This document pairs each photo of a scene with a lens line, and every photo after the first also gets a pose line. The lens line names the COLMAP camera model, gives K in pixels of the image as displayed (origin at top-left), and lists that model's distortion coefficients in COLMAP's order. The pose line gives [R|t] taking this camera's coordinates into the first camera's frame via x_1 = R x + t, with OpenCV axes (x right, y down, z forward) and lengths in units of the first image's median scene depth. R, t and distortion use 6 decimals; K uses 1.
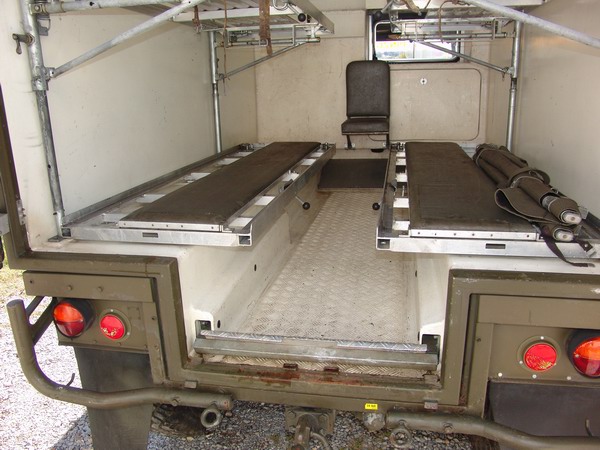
lens RADIAL K [[510.1, 0, 299.0], [0, 510.1, 228.9], [0, 0, 1]] dist [-0.150687, 0.128568]
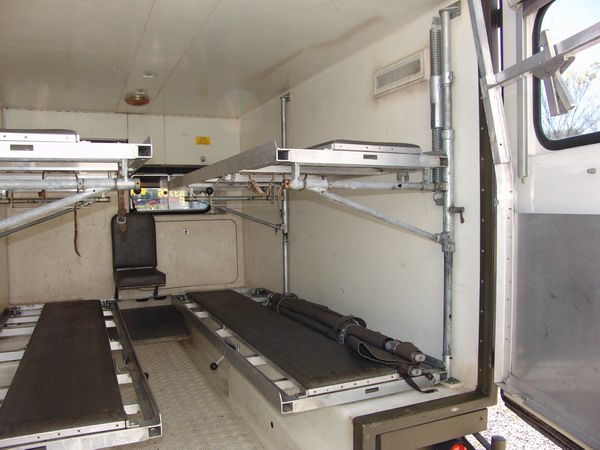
lens RADIAL K [[510.1, 0, 305.8], [0, 510.1, 223.8], [0, 0, 1]] dist [-0.150687, 0.128568]
pose [[0.816490, -0.005881, 0.577329, -0.337974], [0.155135, 0.965409, -0.209566, -0.096262], [-0.556127, 0.260673, 0.789160, 0.010932]]
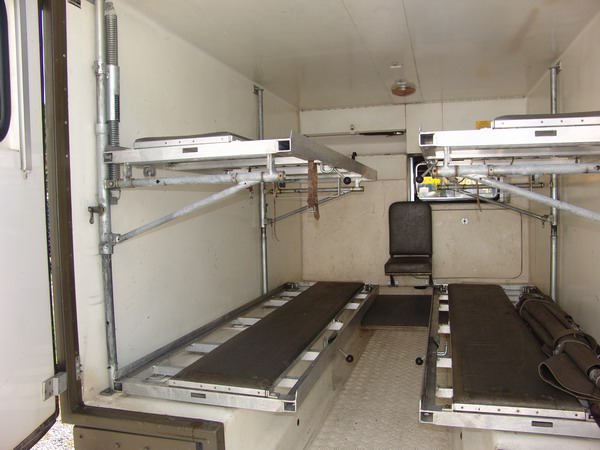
lens RADIAL K [[510.1, 0, 298.0], [0, 510.1, 225.5], [0, 0, 1]] dist [-0.150687, 0.128568]
pose [[0.996229, 0.007836, -0.086412, -0.004623], [-0.027490, 0.973112, -0.228684, -0.085261], [0.082297, 0.230197, 0.969658, -0.050274]]
